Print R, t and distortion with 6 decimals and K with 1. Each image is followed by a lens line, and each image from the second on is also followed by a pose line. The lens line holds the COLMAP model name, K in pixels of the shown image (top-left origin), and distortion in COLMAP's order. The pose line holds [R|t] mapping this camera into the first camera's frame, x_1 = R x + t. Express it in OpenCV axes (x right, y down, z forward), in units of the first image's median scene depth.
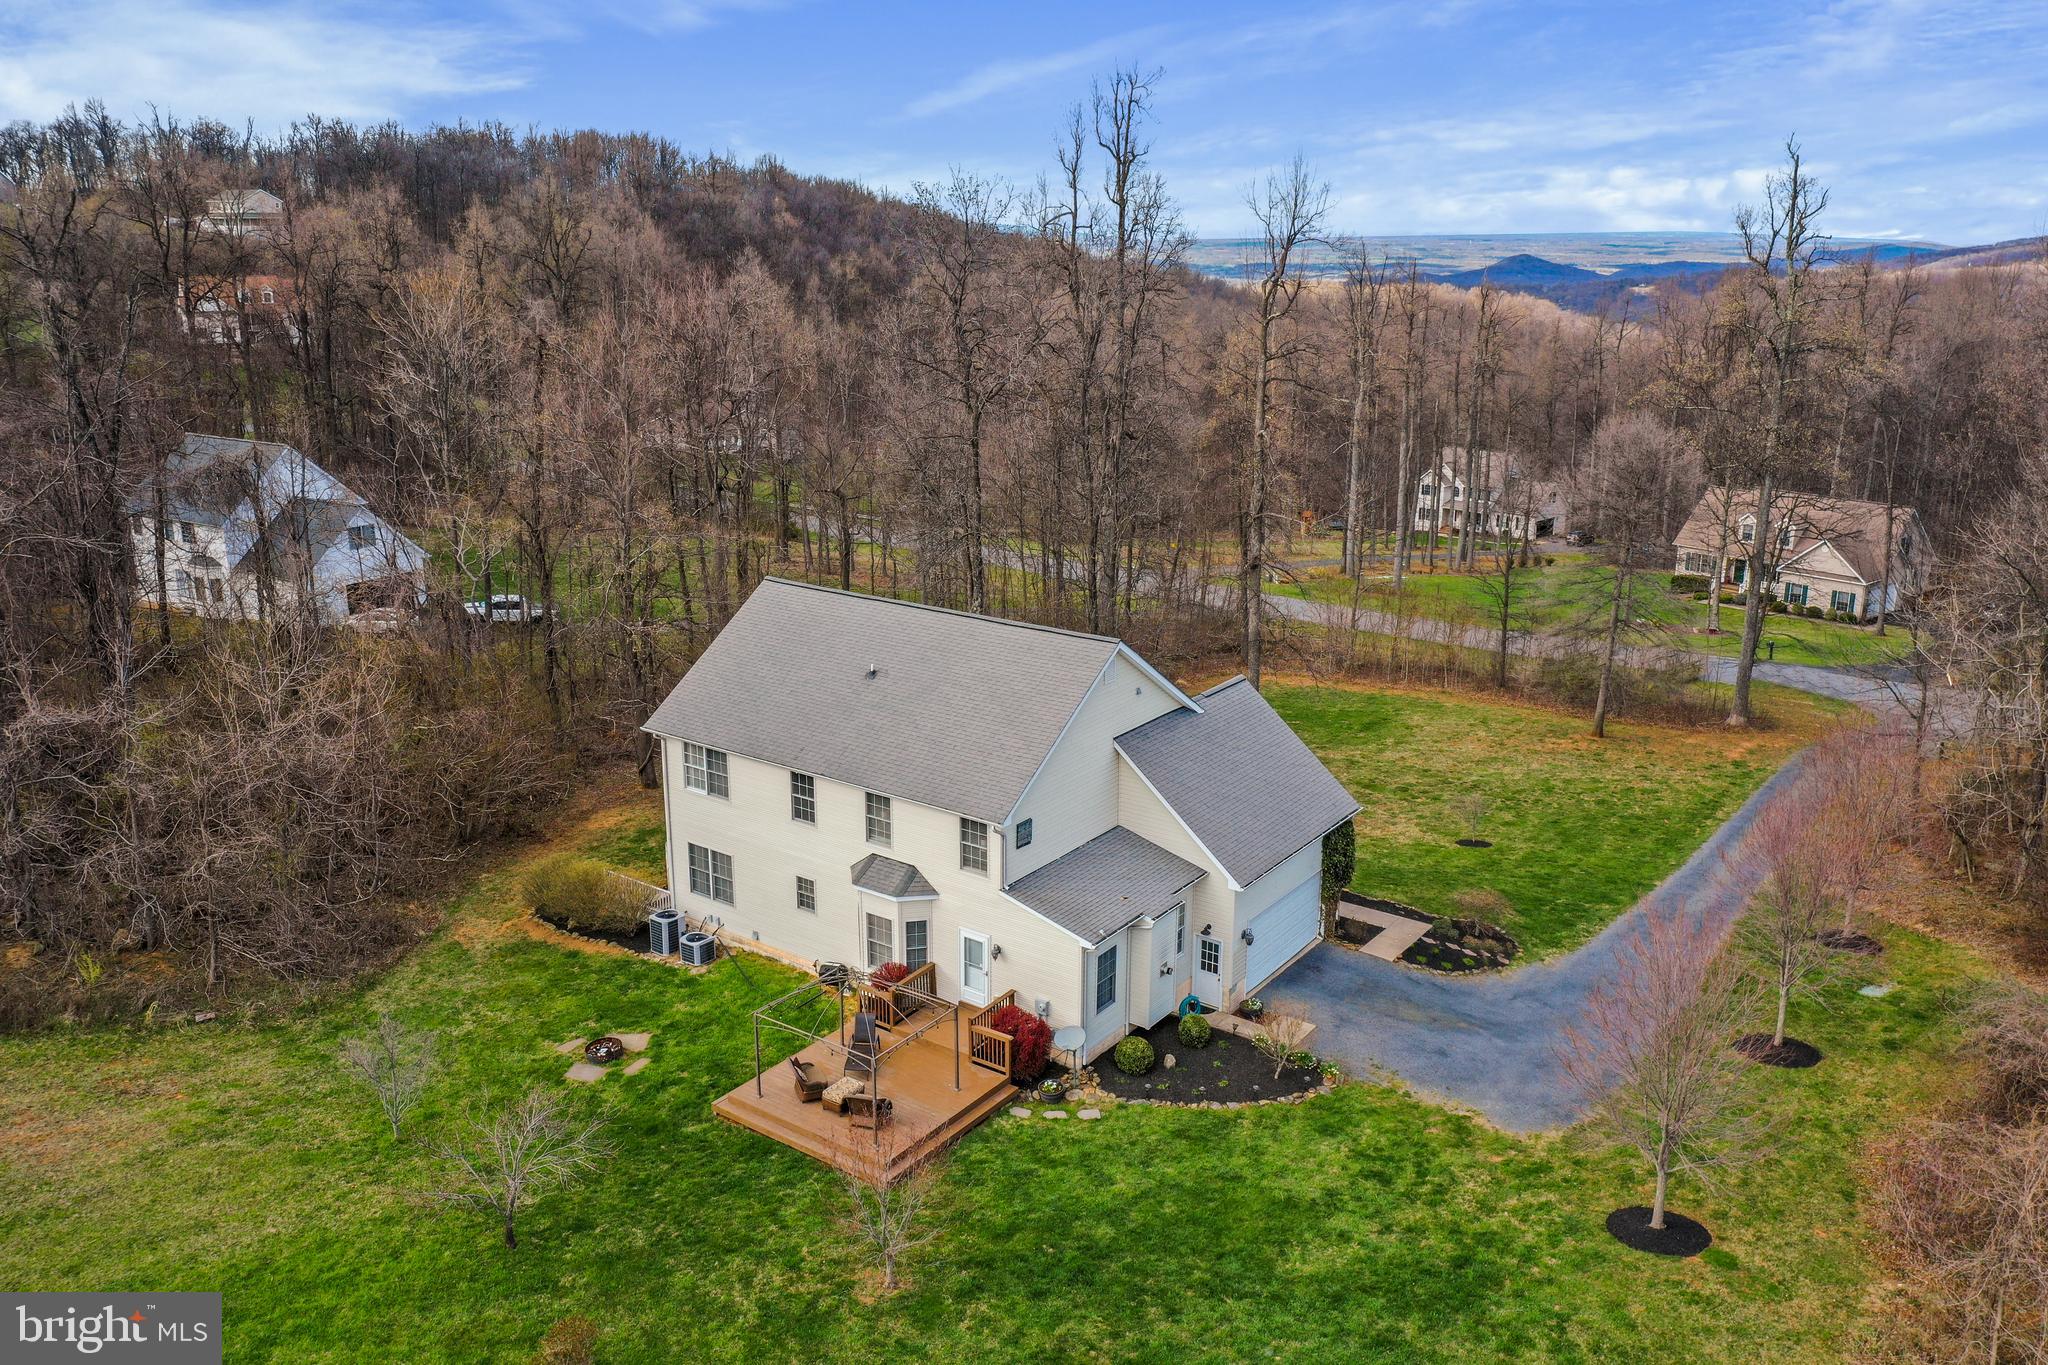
lens RADIAL K [[1611.7, 0, 1024.0], [0, 1611.7, 682.5], [0, 0, 1]] dist [-0.015891, -0.008076]
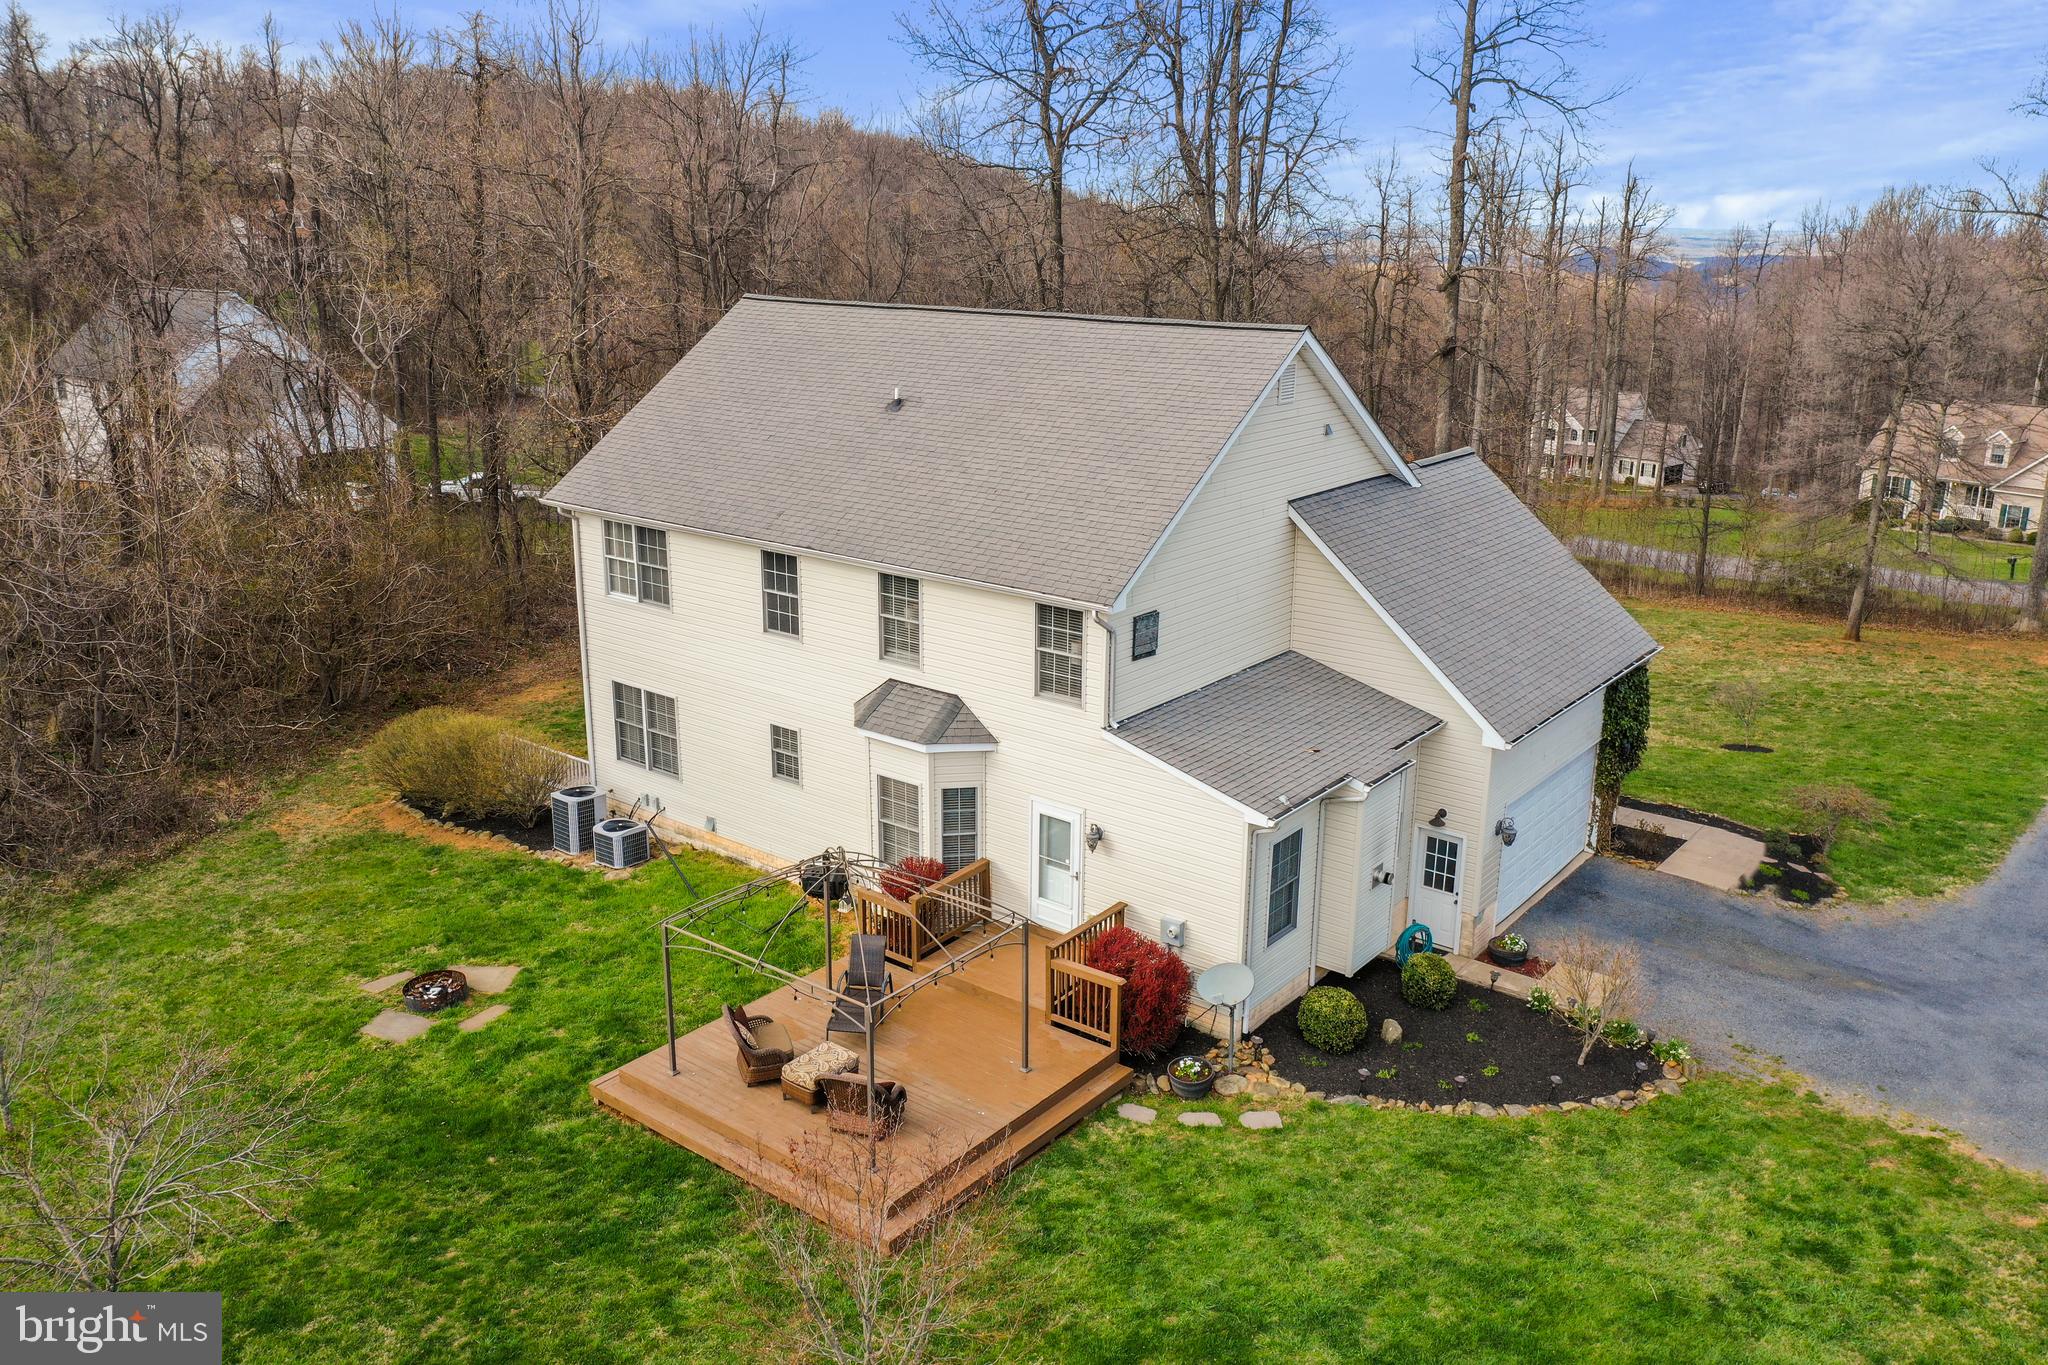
lens RADIAL K [[1611.7, 0, 1024.0], [0, 1611.7, 682.5], [0, 0, 1]] dist [-0.015891, -0.008076]
pose [[0.999120, 0.015675, -0.038911, -0.020507], [-0.015477, 0.999866, 0.005383, 0.106412], [0.038990, -0.004776, 0.999228, 0.407695]]
